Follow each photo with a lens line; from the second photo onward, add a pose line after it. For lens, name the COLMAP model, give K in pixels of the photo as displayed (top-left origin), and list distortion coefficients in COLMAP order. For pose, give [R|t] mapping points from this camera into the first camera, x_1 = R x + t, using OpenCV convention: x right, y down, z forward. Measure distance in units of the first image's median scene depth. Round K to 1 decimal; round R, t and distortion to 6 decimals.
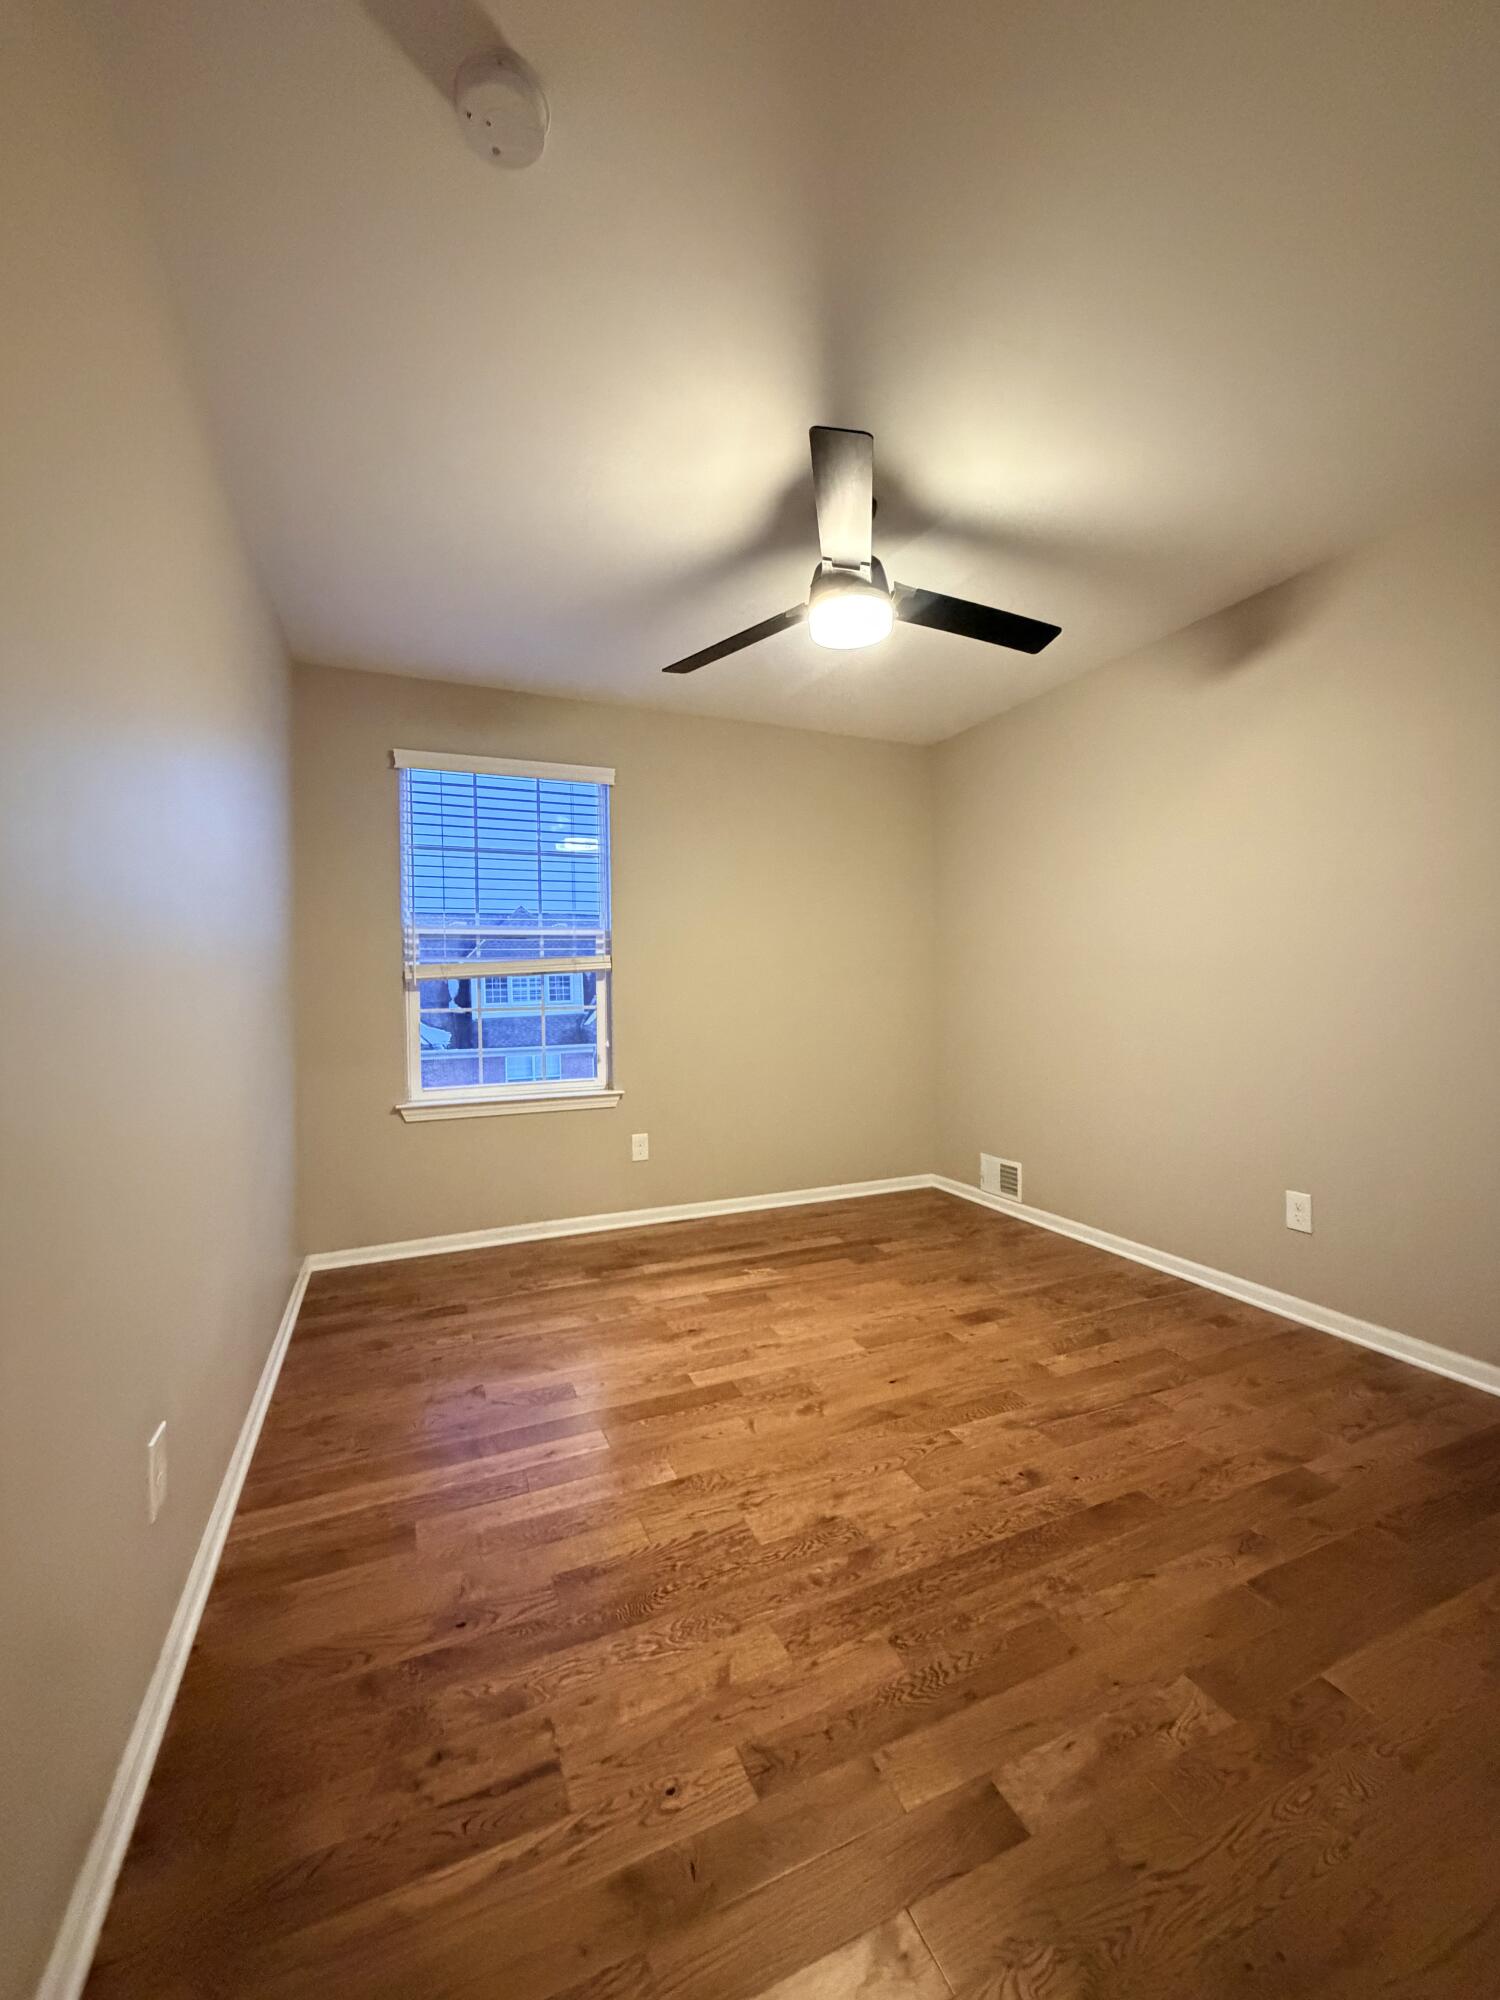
lens RADIAL K [[795.9, 0, 743.5], [0, 795.9, 996.8], [0, 0, 1]] dist [-0.001068, 0.000767]
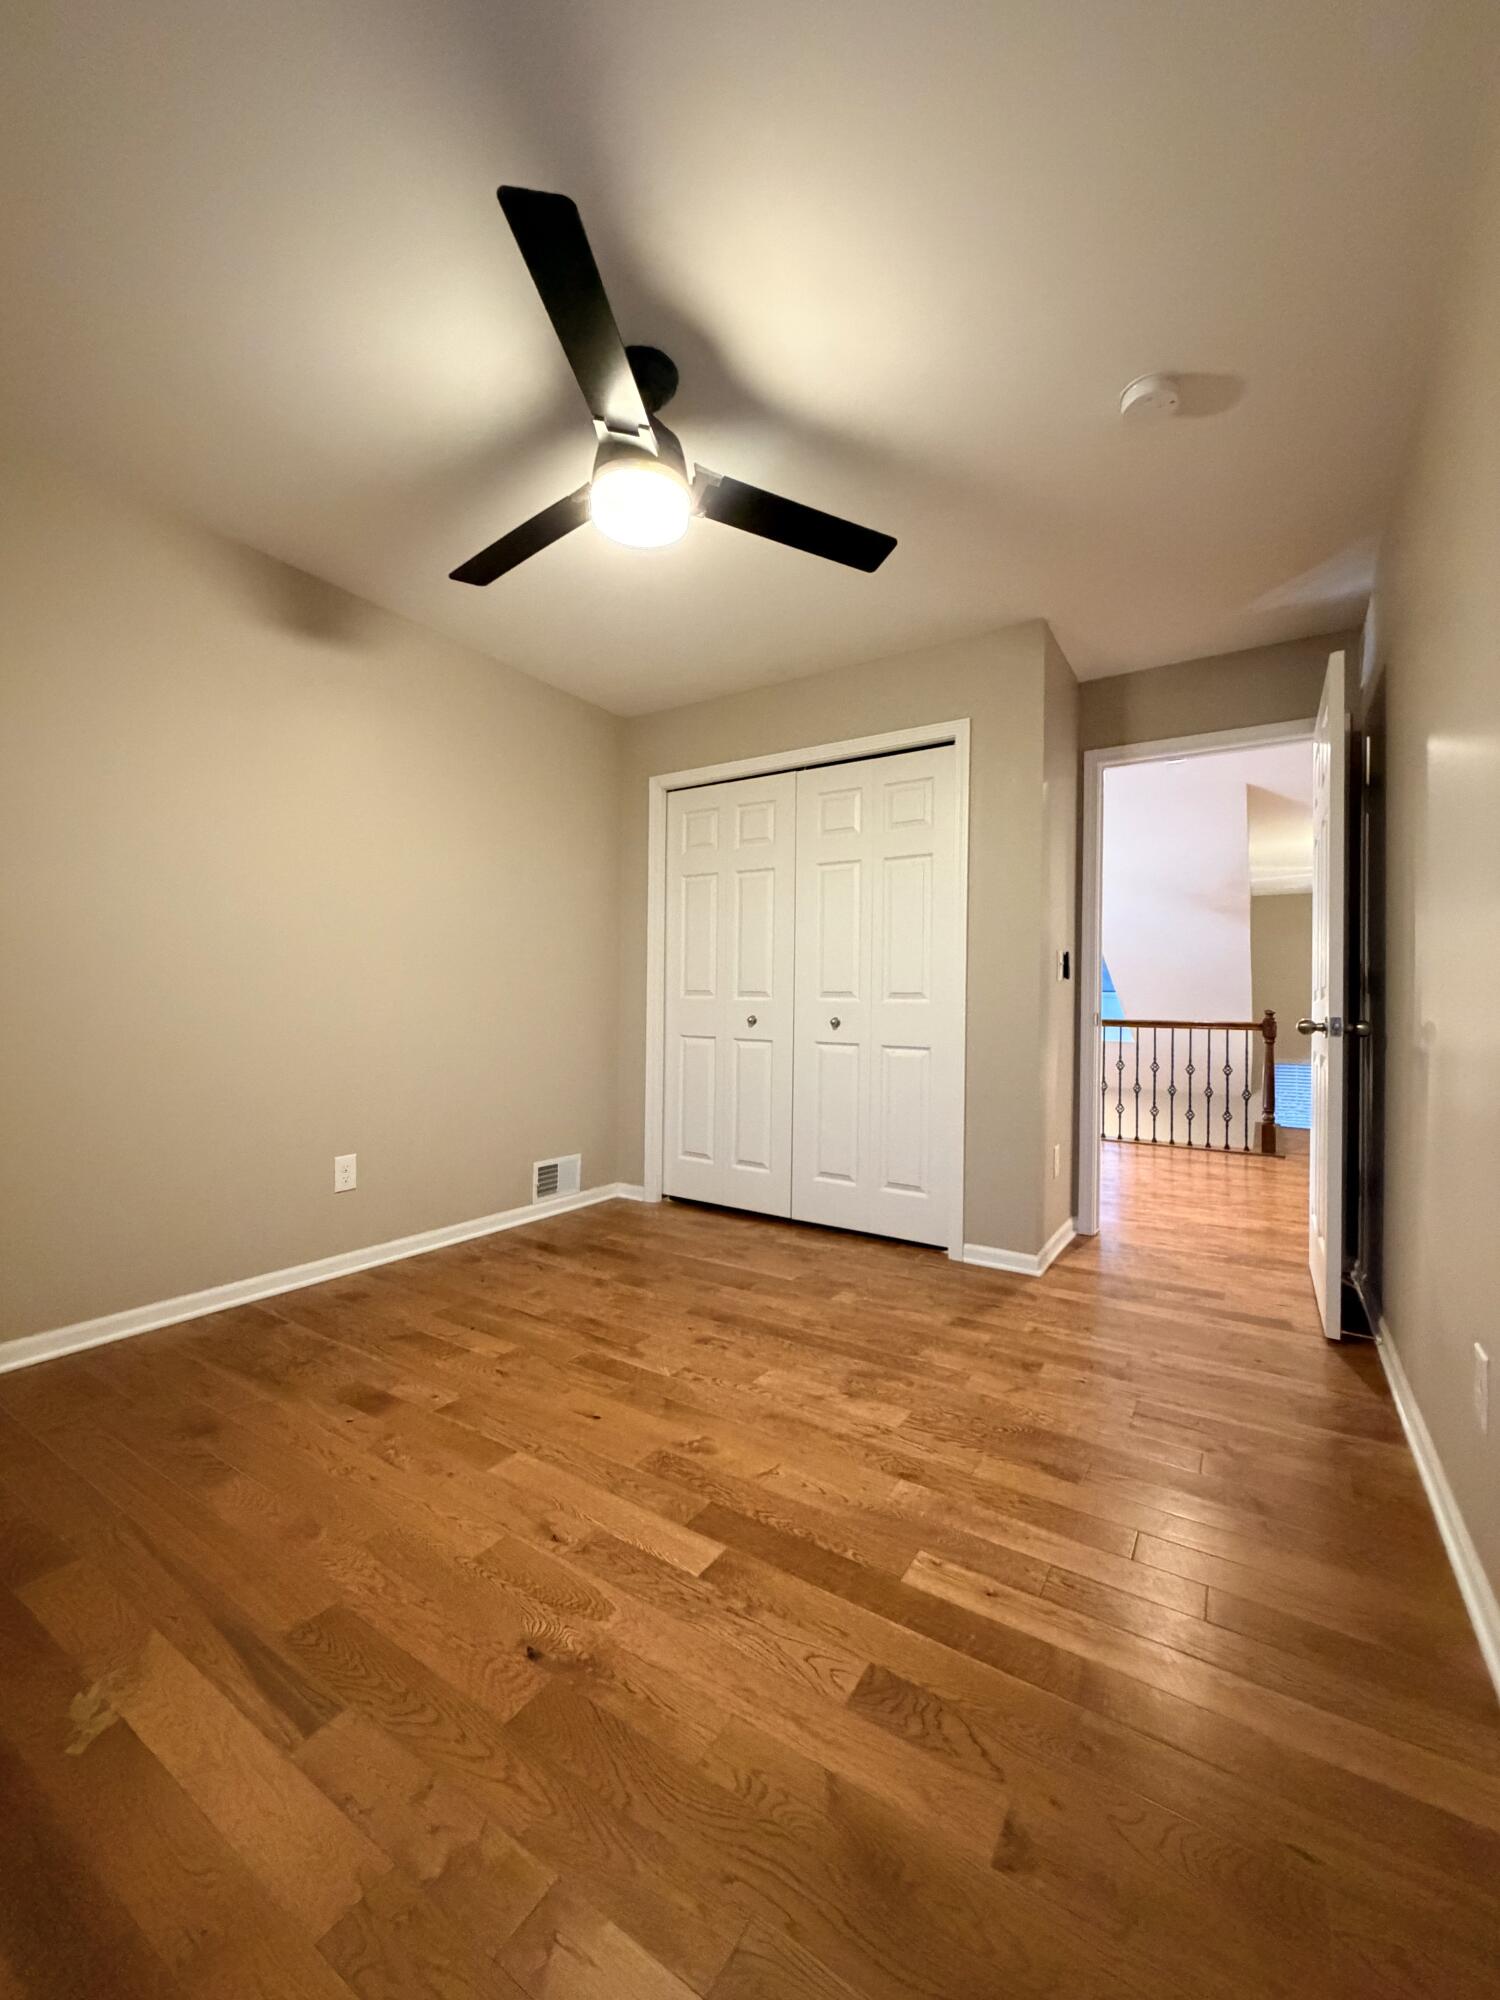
lens RADIAL K [[795.9, 0, 740.0], [0, 795.9, 1009.9], [0, 0, 1]] dist [-0.001068, 0.000767]
pose [[-0.553865, 0.004660, 0.832594, -0.718378], [0.006420, 0.999979, -0.001326, 0.067183], [-0.832582, 0.004611, -0.553883, 1.604046]]
